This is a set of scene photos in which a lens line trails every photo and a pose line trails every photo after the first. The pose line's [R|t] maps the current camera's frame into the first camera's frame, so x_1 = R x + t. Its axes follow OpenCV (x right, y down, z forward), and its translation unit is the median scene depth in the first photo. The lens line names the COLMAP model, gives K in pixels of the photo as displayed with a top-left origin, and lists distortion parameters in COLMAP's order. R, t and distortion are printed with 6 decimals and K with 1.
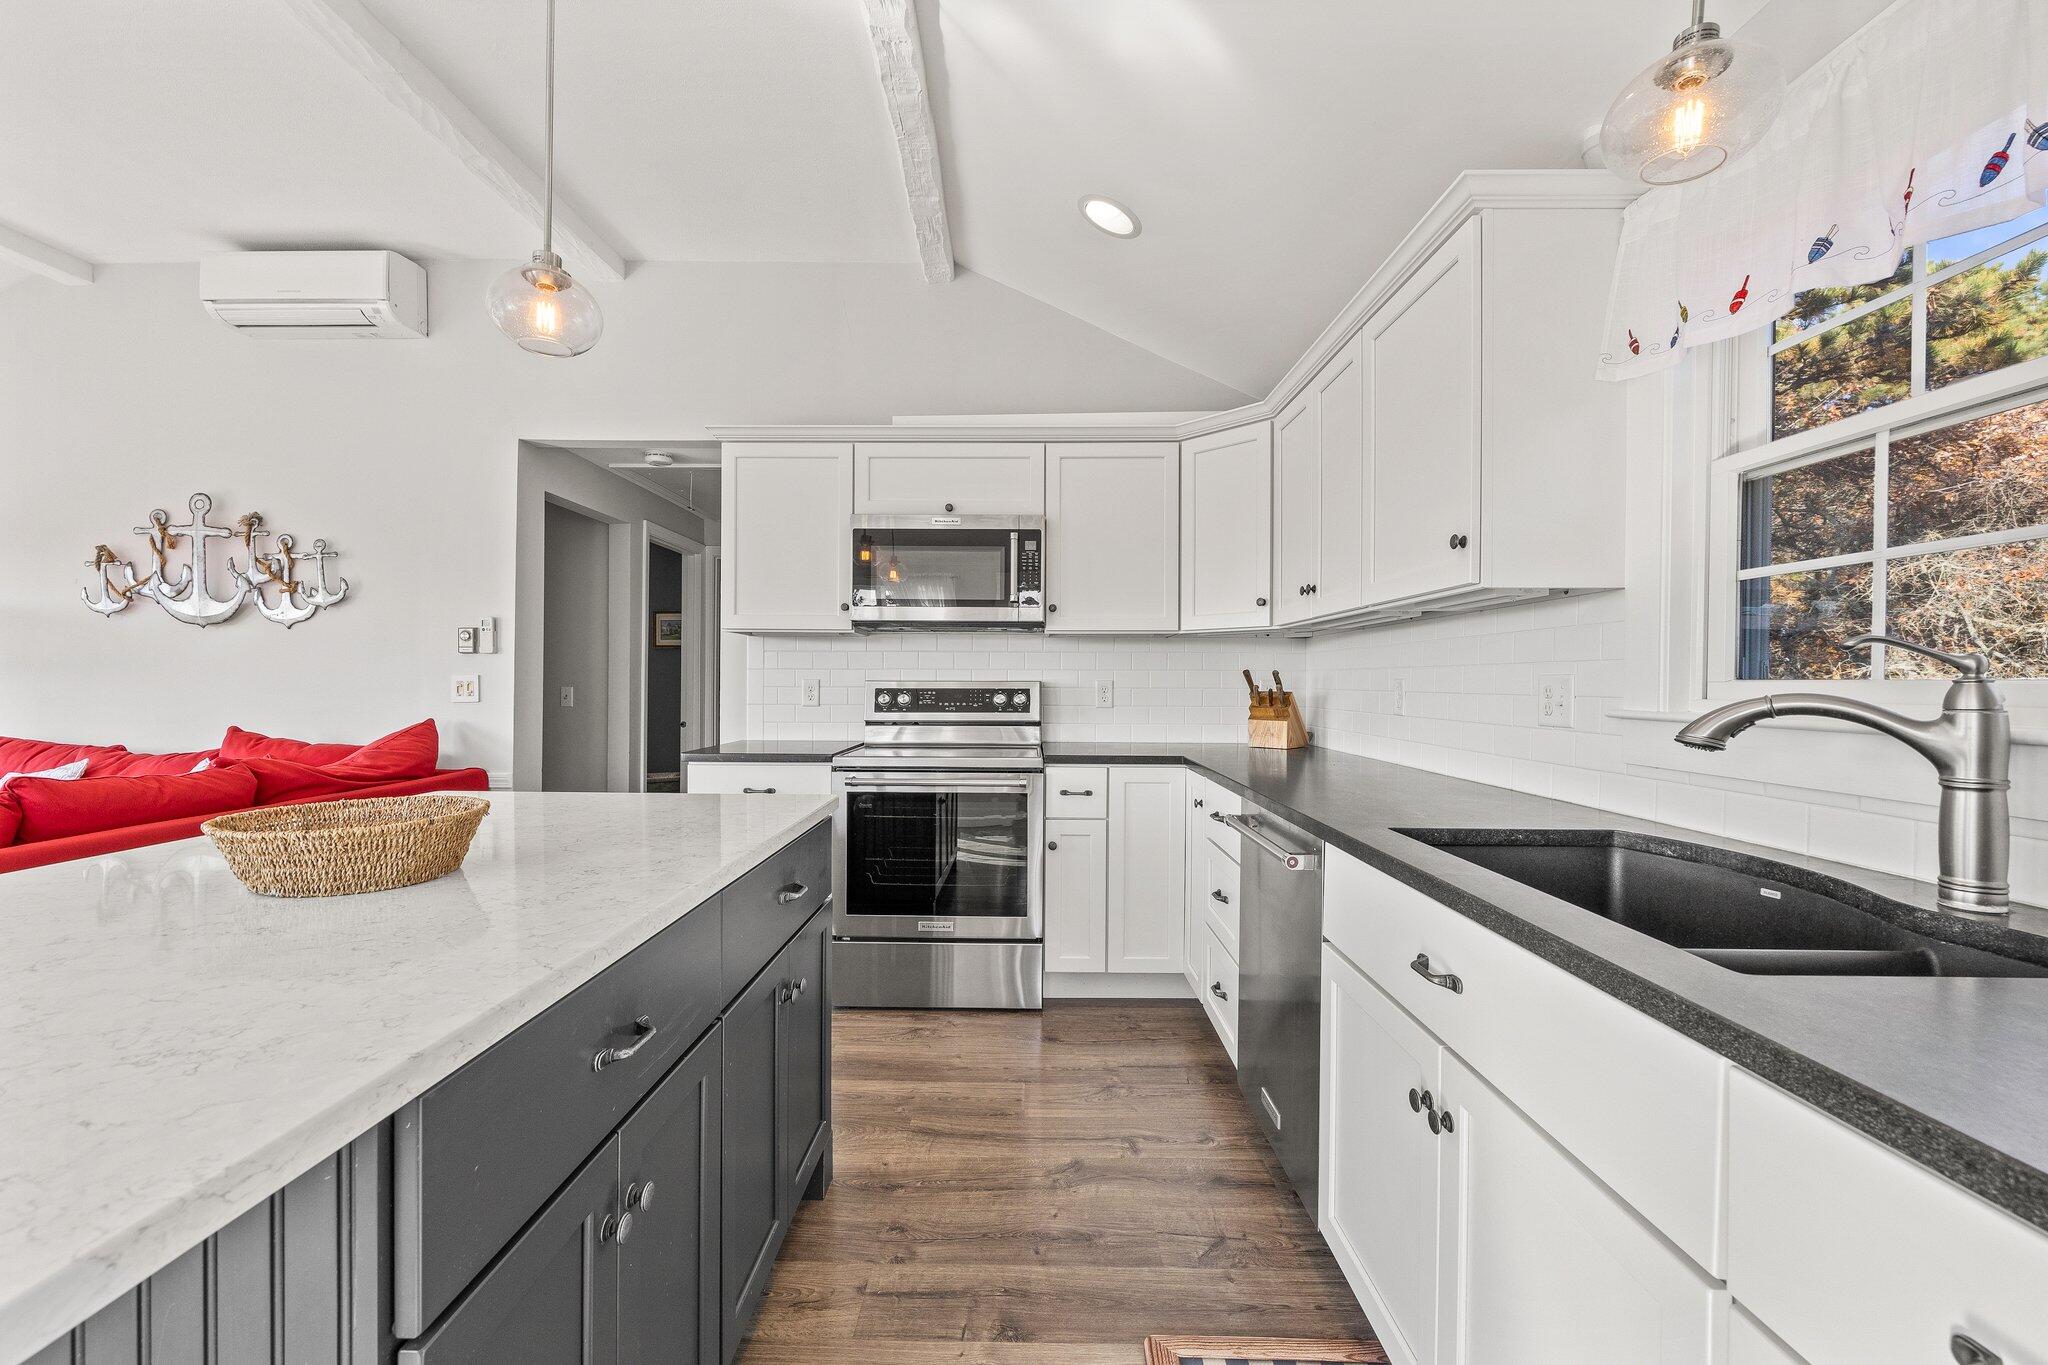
lens RADIAL K [[822.8, 0, 1024.0], [0, 822.8, 682.5], [0, 0, 1]] dist [-0.001817, 0.000005]
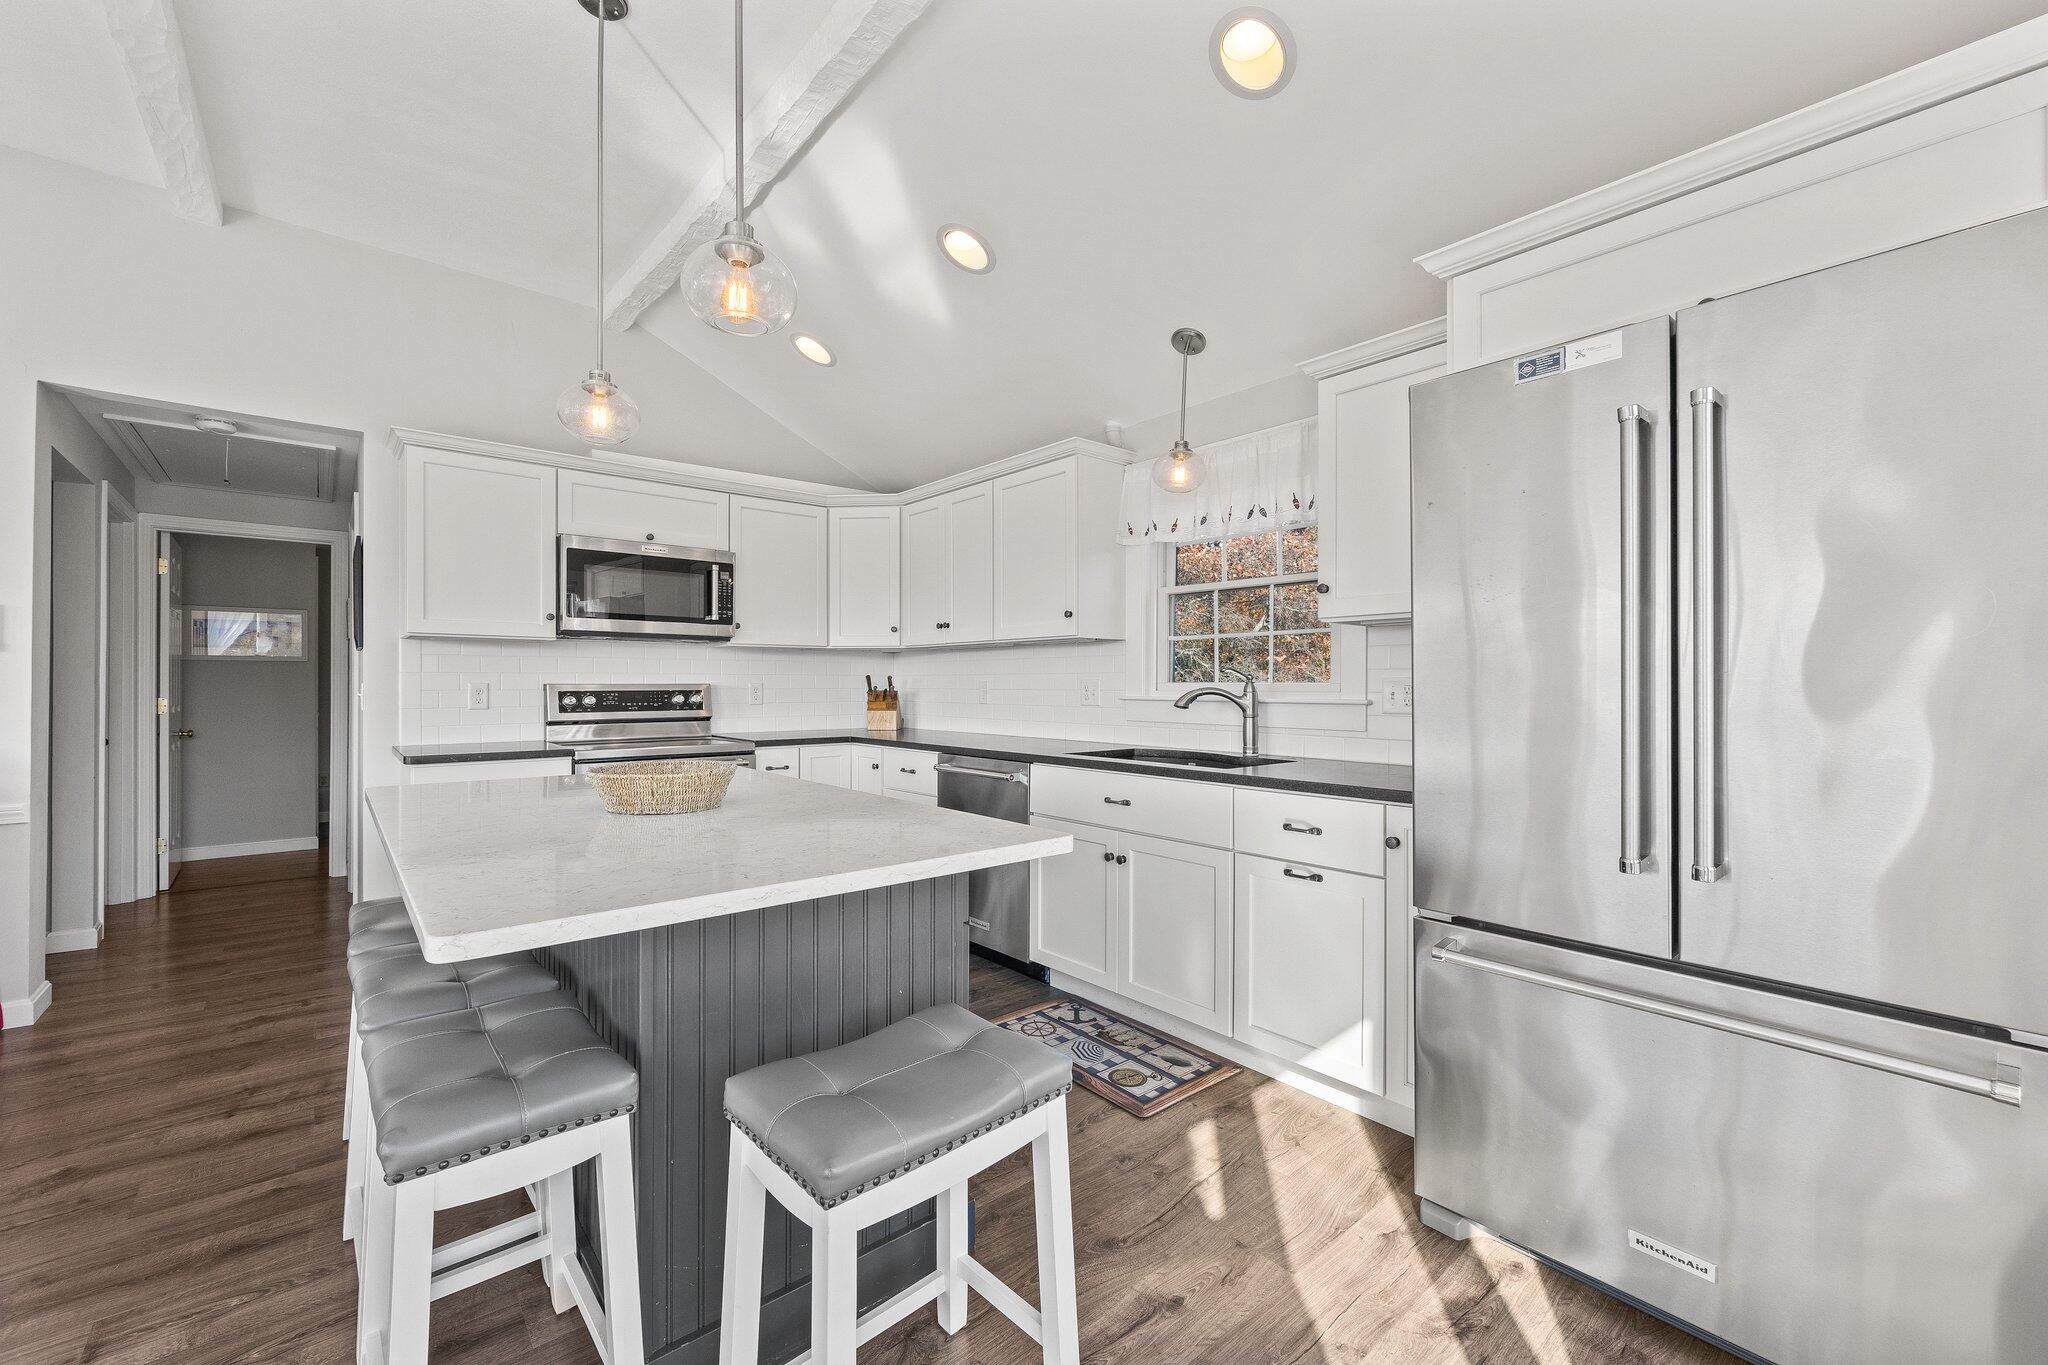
lens RADIAL K [[822.8, 0, 1024.0], [0, 822.8, 682.5], [0, 0, 1]] dist [-0.001817, 0.000005]
pose [[0.747121, -0.003032, 0.664681, -0.465562], [0.004072, 0.999992, -0.000015, -0.001782], [-0.664675, 0.002717, 0.747127, -0.227228]]
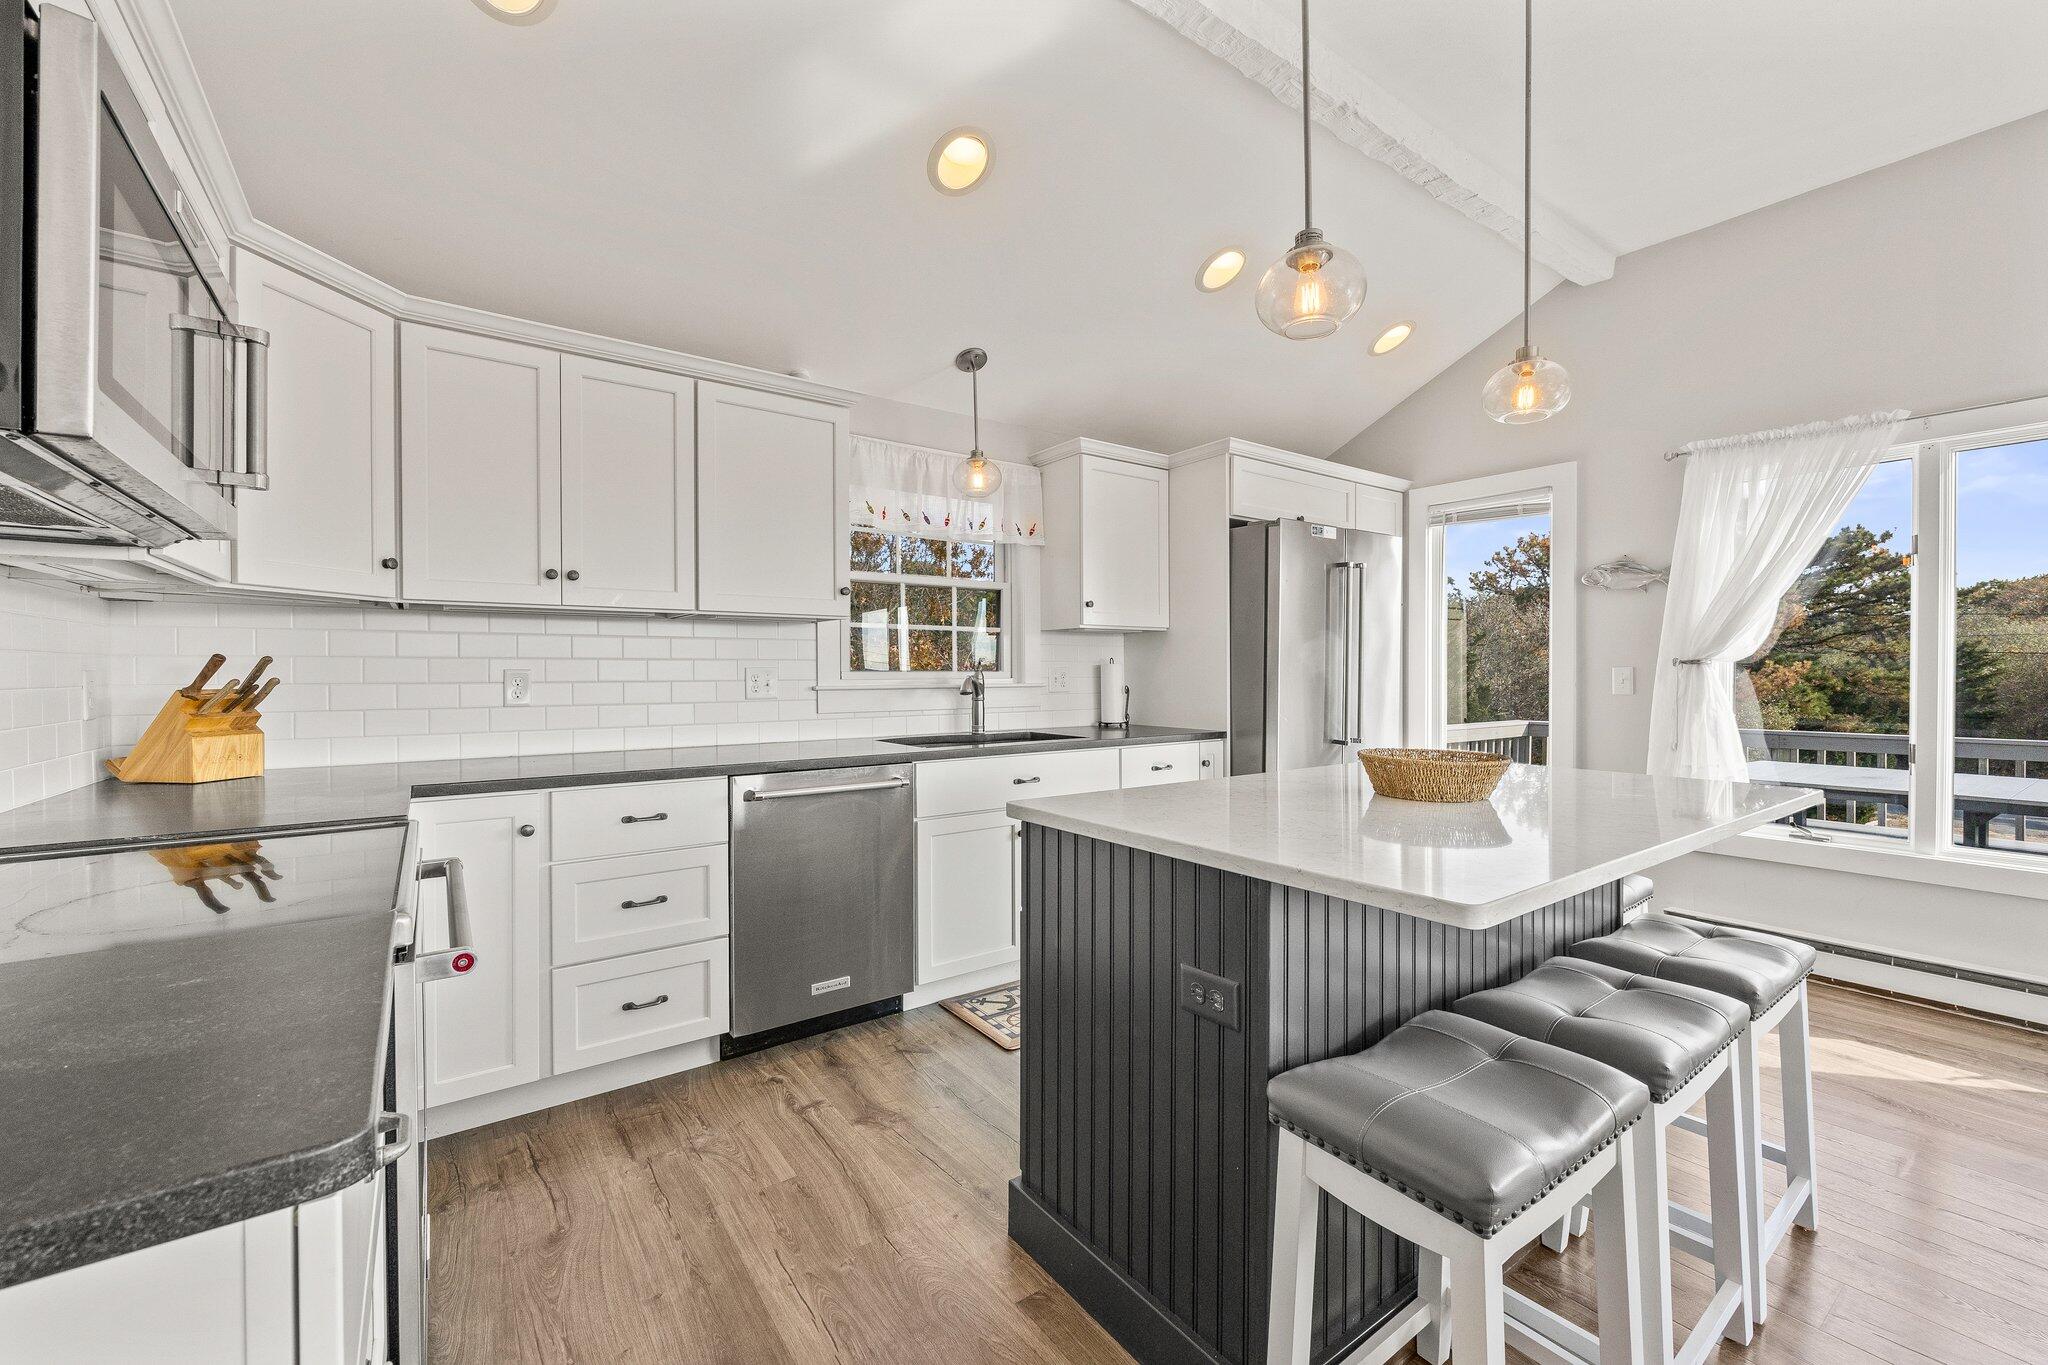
lens RADIAL K [[822.8, 0, 1024.0], [0, 822.8, 682.5], [0, 0, 1]] dist [-0.001817, 0.000005]
pose [[-0.598884, -0.015478, 0.800686, -0.560921], [0.001030, 0.999797, 0.020098, -0.007023], [-0.800835, 0.012861, -0.598746, 0.892916]]
